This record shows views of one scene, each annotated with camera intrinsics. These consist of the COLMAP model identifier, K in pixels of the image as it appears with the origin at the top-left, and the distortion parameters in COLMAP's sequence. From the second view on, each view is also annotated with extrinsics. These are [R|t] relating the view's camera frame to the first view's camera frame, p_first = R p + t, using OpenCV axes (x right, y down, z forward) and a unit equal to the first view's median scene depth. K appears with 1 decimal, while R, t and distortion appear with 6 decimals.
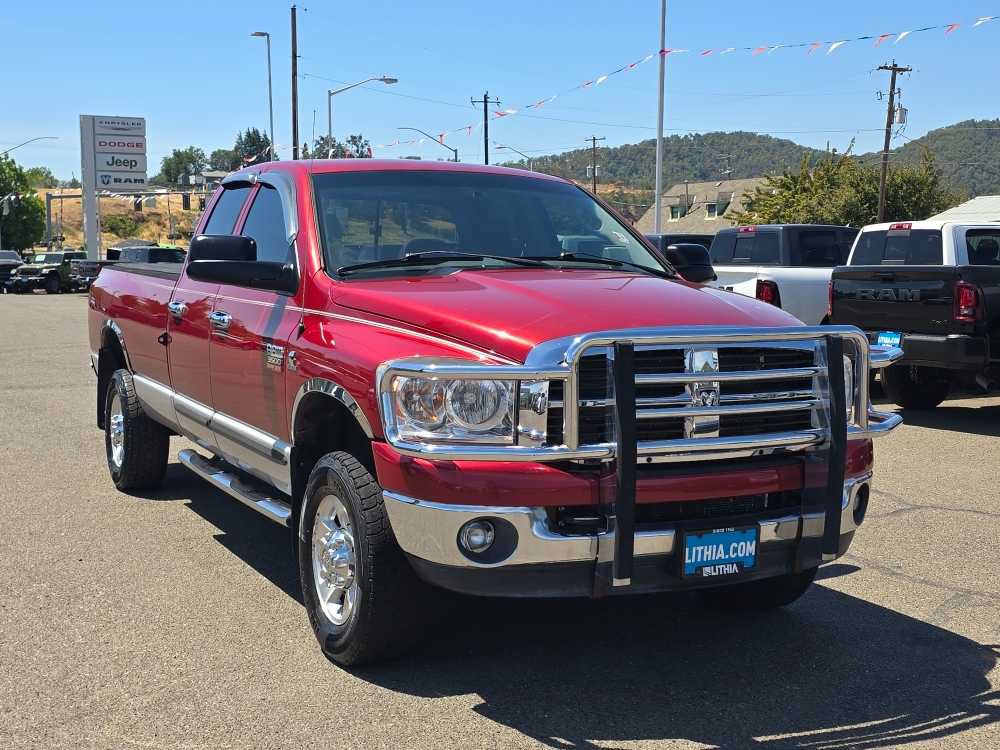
lens RADIAL K [[1299.4, 0, 499.6], [0, 1299.4, 377.0], [0, 0, 1]] dist [0.075958, 0.005774]
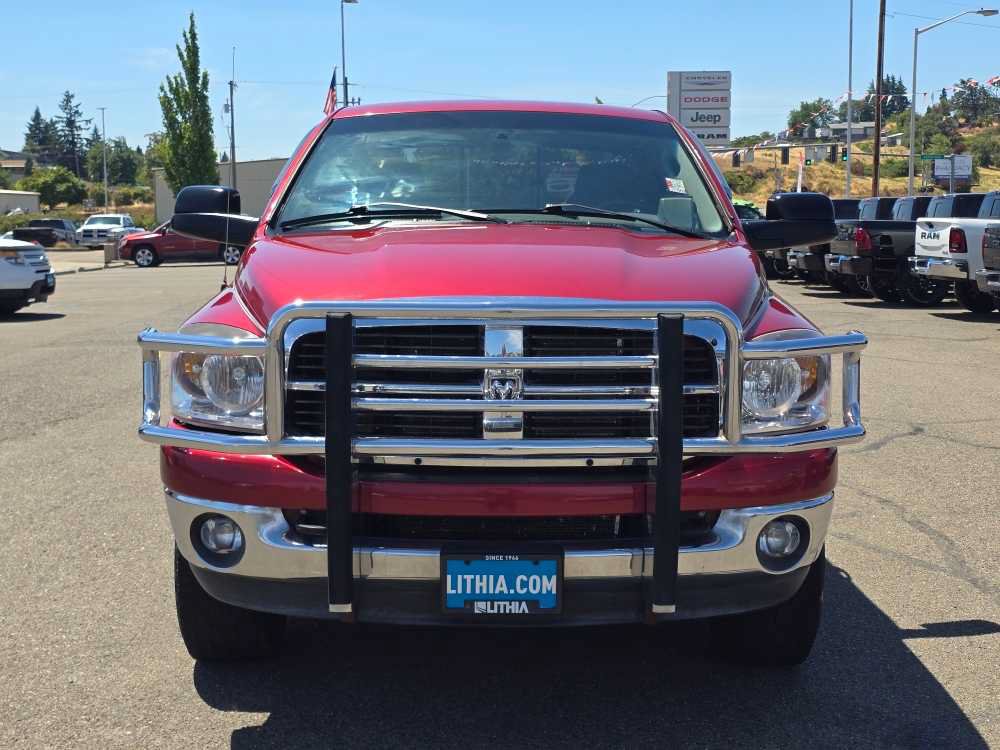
lens RADIAL K [[1342.3, 0, 501.6], [0, 1342.3, 374.2], [0, 0, 1]] dist [0.067524, -0.015545]
pose [[0.894701, 0.053244, -0.443481, 0.517264], [-0.041220, 0.998475, 0.036716, -0.022316], [0.444759, -0.014570, 0.895532, 0.271772]]
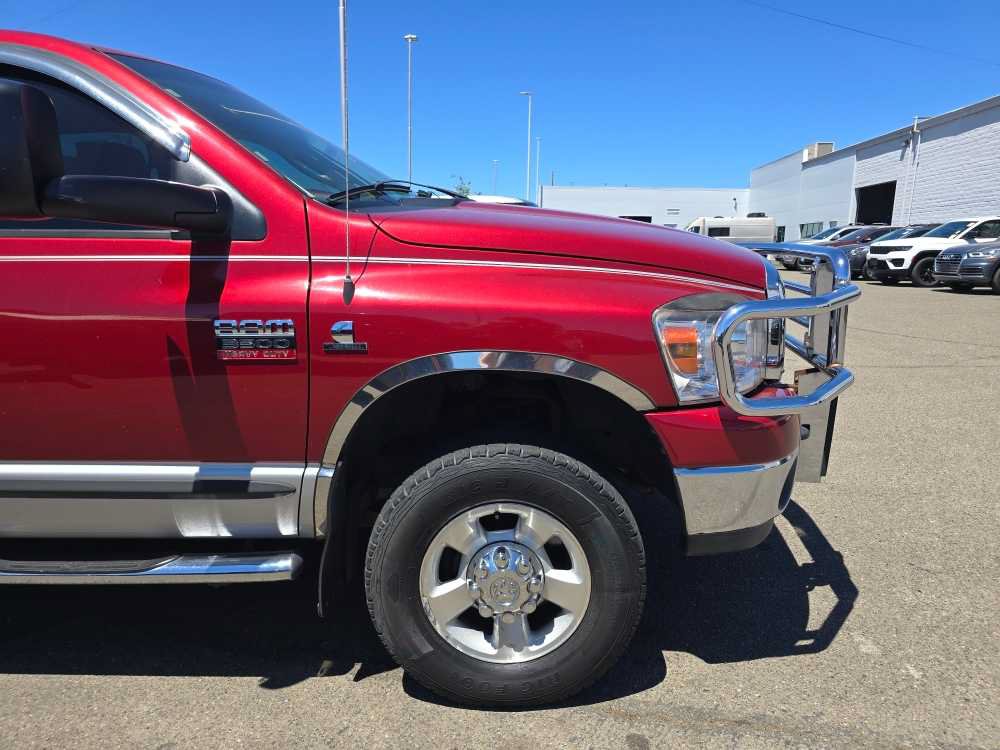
lens RADIAL K [[692.9, 0, 496.5], [0, 692.9, 376.8], [0, 0, 1]] dist [0.002897, 0.004049]
pose [[0.492508, -0.203236, 0.846245, -0.481090], [0.104061, 0.979128, 0.174586, -0.051092], [-0.864064, 0.002077, 0.503377, 0.883246]]
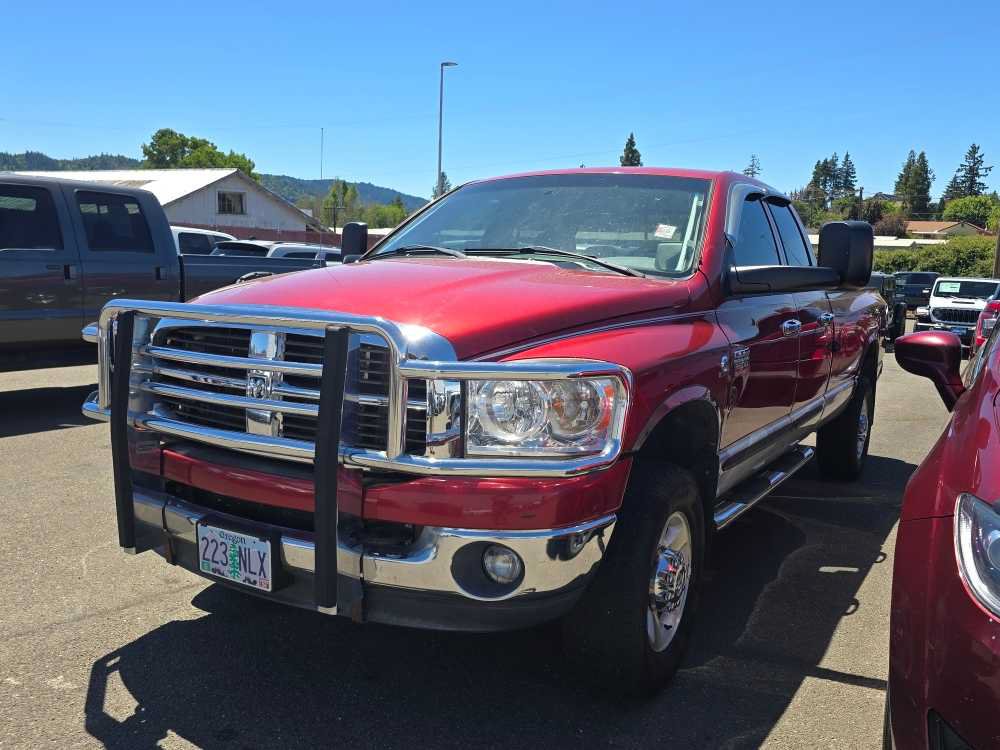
lens RADIAL K [[859.9, 0, 500.8], [0, 859.9, 373.7], [0, 0, 1]] dist [0.027041, -0.004667]
pose [[0.528385, 0.106291, -0.842325, 0.743548], [-0.107792, 0.992502, 0.057625, -0.044552], [0.842134, 0.060348, 0.535881, 0.821808]]
